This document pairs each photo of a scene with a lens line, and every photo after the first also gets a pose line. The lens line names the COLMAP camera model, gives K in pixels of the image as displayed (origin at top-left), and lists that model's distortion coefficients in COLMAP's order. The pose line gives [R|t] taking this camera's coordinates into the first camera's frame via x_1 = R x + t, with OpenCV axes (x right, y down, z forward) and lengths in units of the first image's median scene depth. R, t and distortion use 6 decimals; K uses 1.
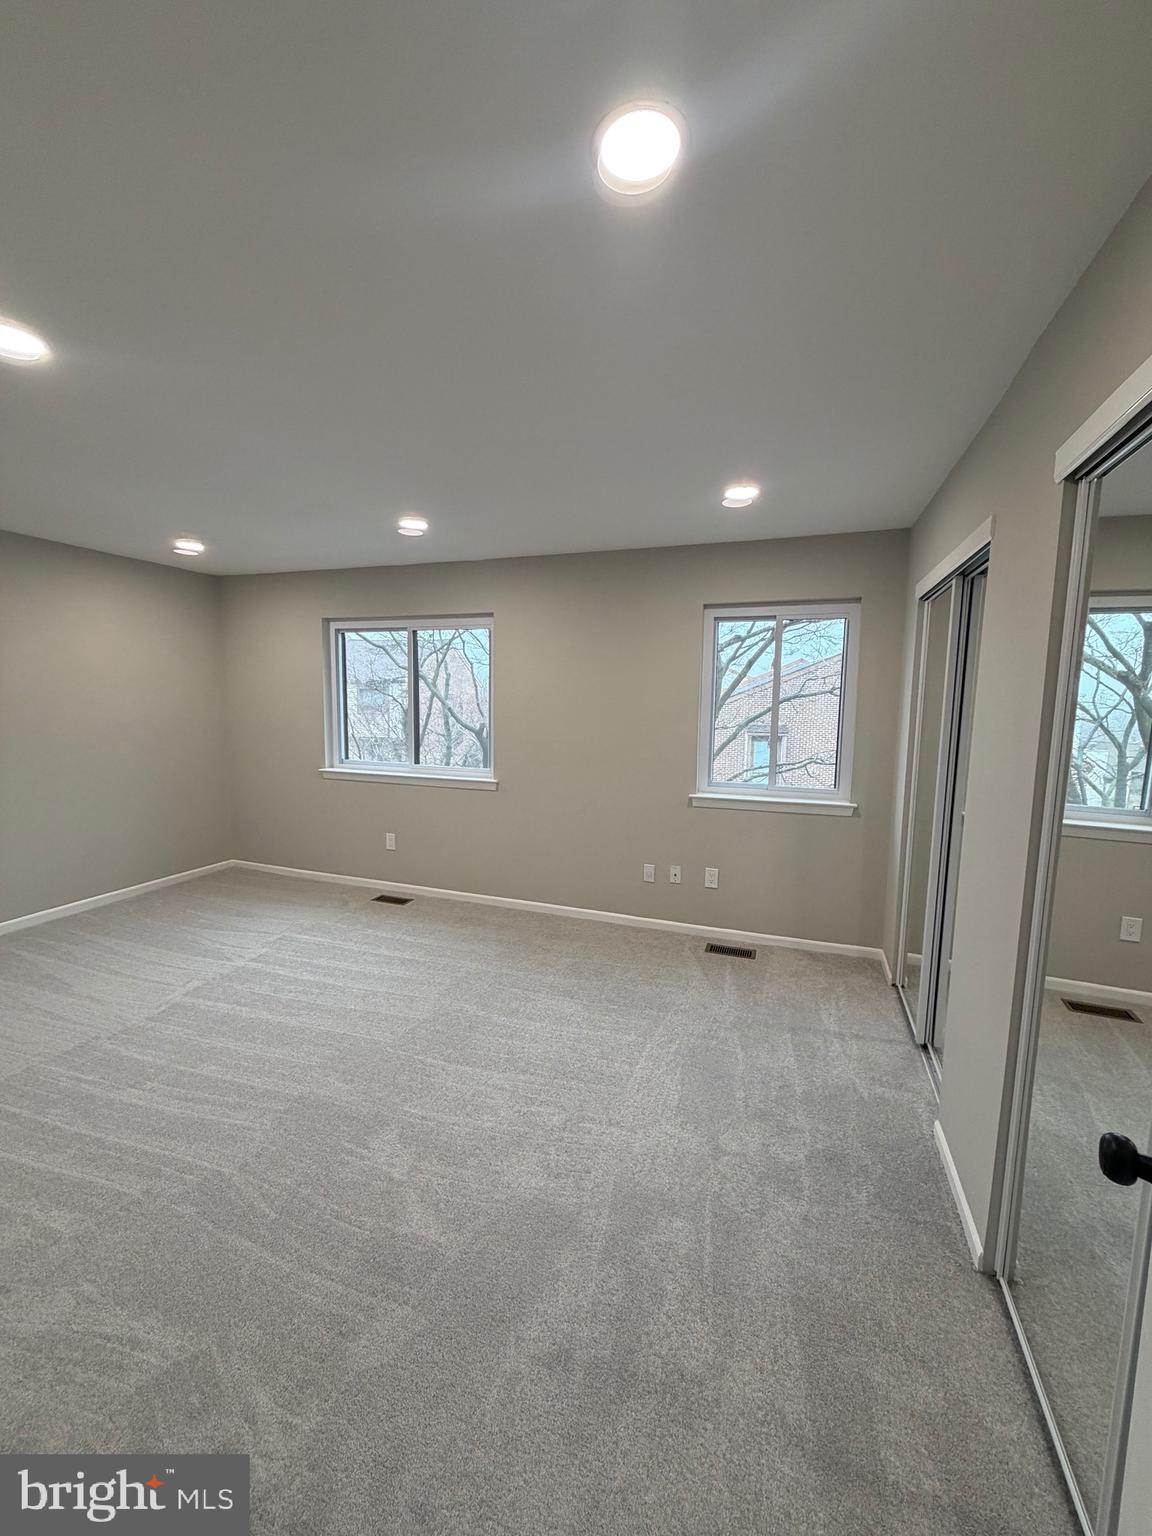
lens RADIAL K [[608.1, 0, 623.8], [0, 608.1, 769.4], [0, 0, 1]] dist [0.000212, -0.000039]
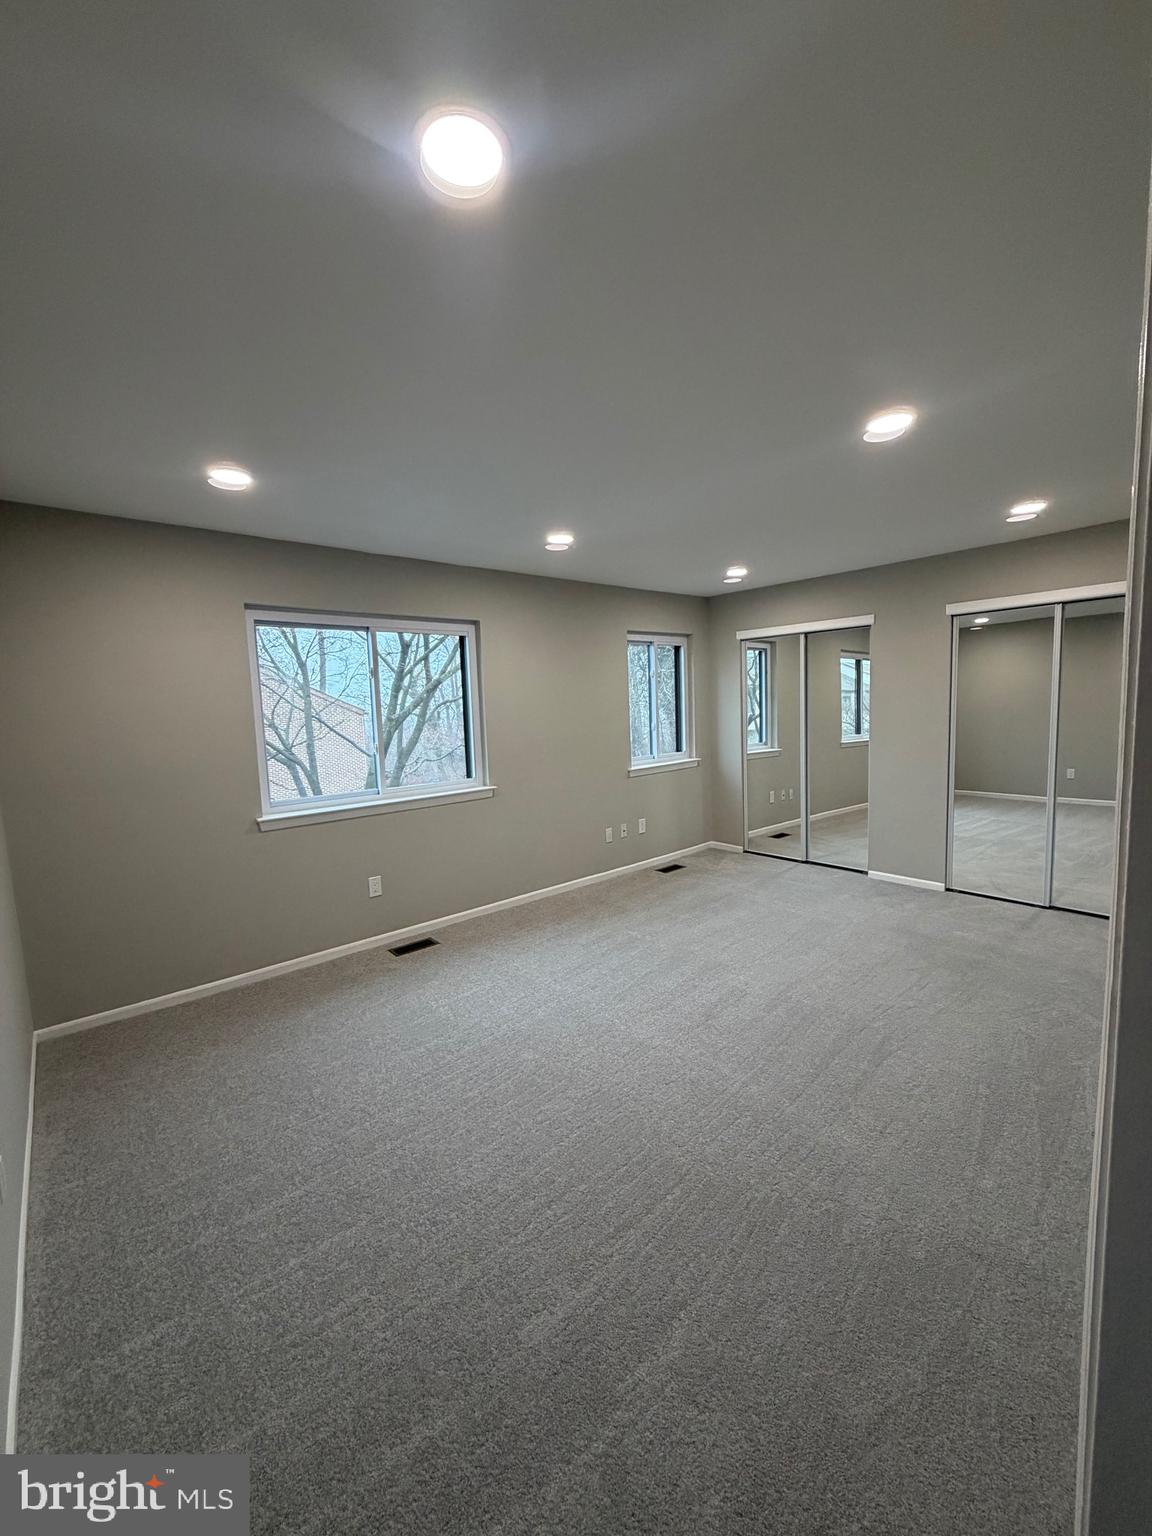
lens RADIAL K [[608.1, 0, 580.0], [0, 608.1, 770.3], [0, 0, 1]] dist [0.000212, -0.000039]
pose [[0.493243, -0.128725, 0.860315, -0.964204], [0.137908, 0.988055, 0.068771, -0.056107], [-0.858891, 0.084723, 0.505103, 0.348971]]
